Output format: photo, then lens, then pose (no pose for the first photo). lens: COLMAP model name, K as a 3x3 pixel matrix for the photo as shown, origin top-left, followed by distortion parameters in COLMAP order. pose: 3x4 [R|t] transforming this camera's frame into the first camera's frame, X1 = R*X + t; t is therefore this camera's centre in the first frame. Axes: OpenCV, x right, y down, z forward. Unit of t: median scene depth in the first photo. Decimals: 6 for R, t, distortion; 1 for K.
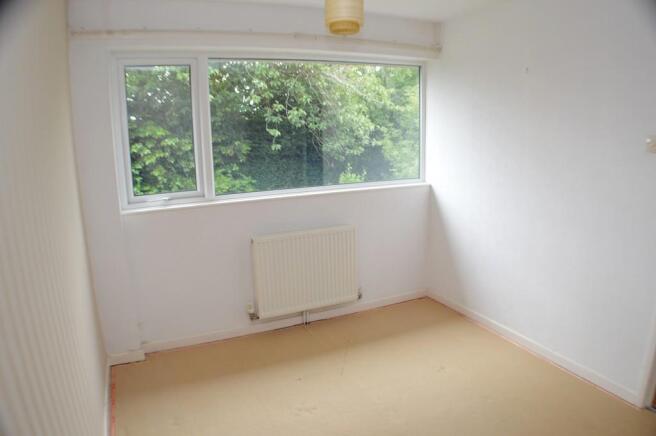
lens RADIAL K [[441.9, 0, 328.0], [0, 441.9, 218.0], [0, 0, 1]] dist [-0.183628, 0.000281]
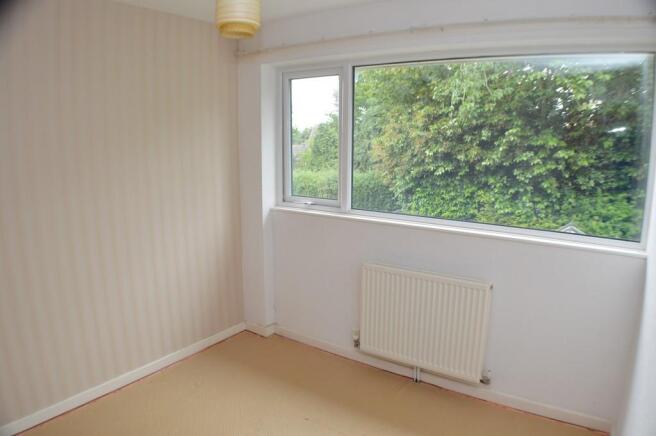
lens RADIAL K [[441.9, 0, 328.0], [0, 441.9, 218.0], [0, 0, 1]] dist [-0.183628, 0.000281]
pose [[0.505037, 0.188607, -0.842238, 0.151833], [-0.197030, 0.975259, 0.100248, -0.033632], [0.840308, 0.115317, 0.529703, 0.121344]]
